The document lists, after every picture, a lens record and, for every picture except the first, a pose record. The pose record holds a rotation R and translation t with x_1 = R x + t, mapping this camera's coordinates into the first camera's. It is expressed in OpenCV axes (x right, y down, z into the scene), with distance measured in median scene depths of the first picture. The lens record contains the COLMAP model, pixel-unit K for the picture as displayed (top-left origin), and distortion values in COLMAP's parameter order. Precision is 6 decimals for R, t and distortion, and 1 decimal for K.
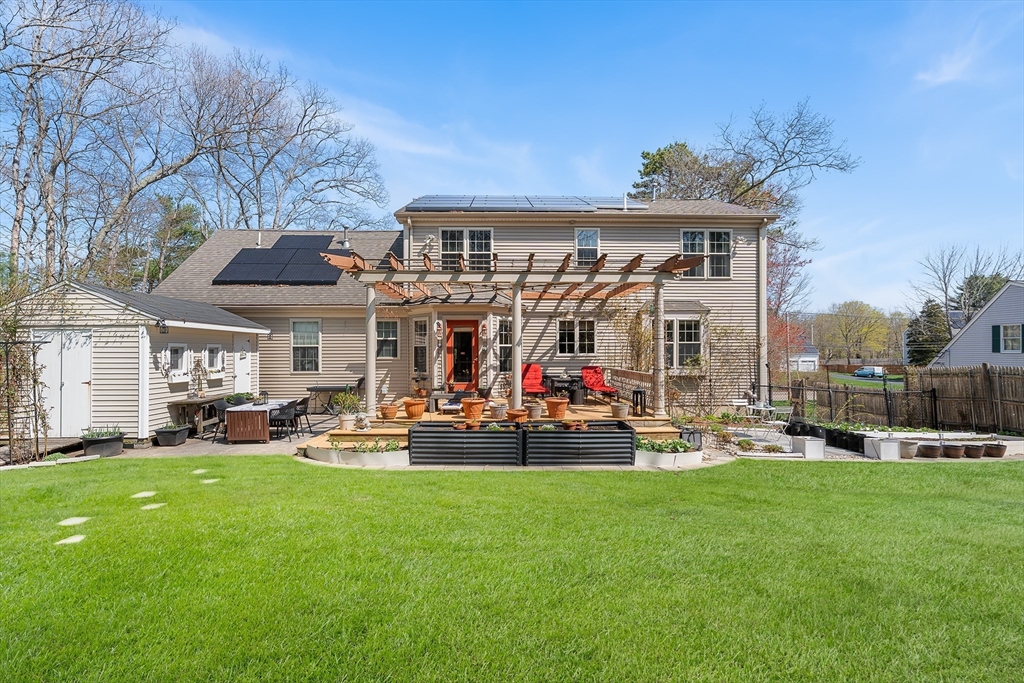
lens RADIAL K [[463.5, 0, 512.0], [0, 463.5, 341.5], [0, 0, 1]] dist [0.000621, 0.000316]
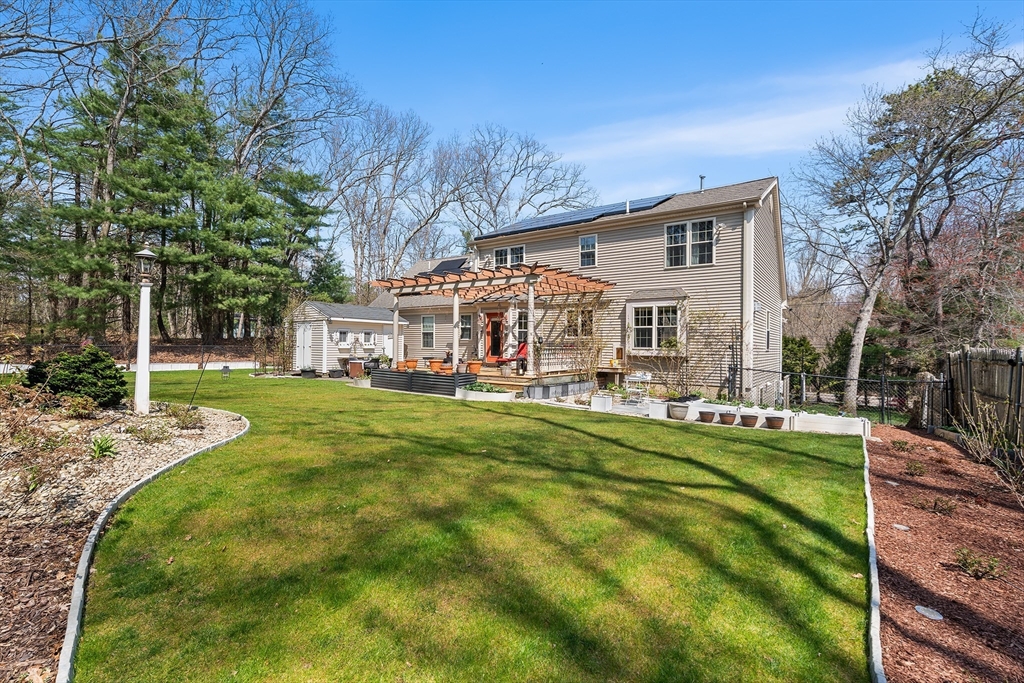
lens RADIAL K [[463.5, 0, 512.0], [0, 463.5, 341.5], [0, 0, 1]] dist [0.000621, 0.000316]
pose [[0.794785, 0.005775, -0.606863, 0.774569], [0.000144, 0.999953, 0.009705, 0.028099], [0.606891, -0.007801, 0.794747, -0.111061]]
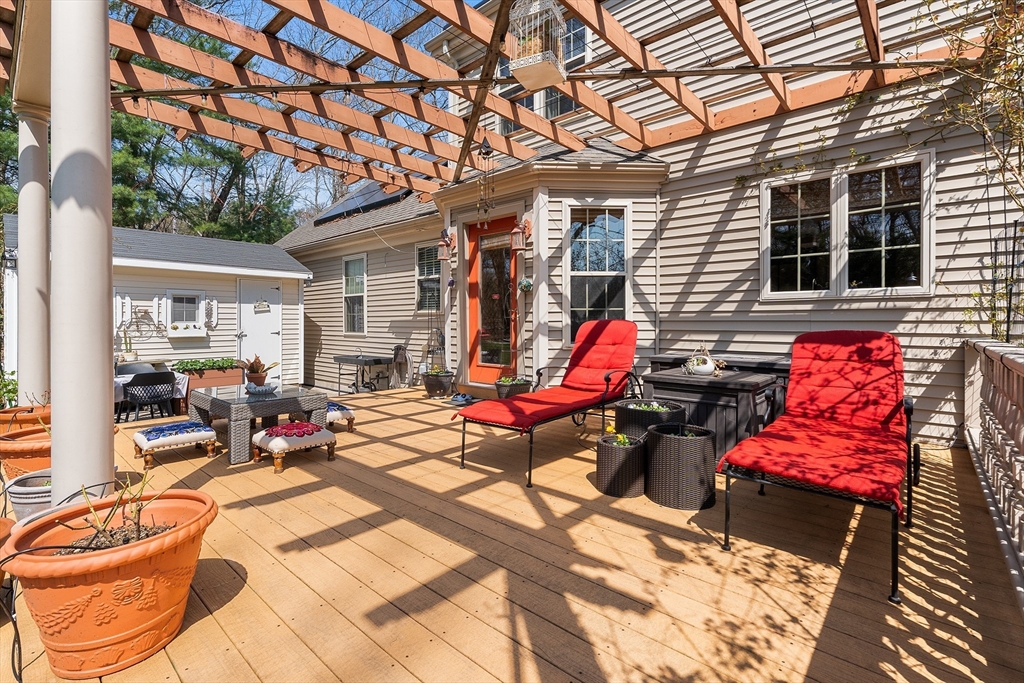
lens RADIAL K [[465.5, 0, 510.6], [0, 465.5, 320.9], [0, 0, 1]] dist [-0.000031, 0.000145]
pose [[0.722566, 0.001686, -0.691300, 0.196948], [0.010983, 0.999843, 0.013918, 0.040303], [0.691214, -0.017649, 0.722434, 0.663738]]
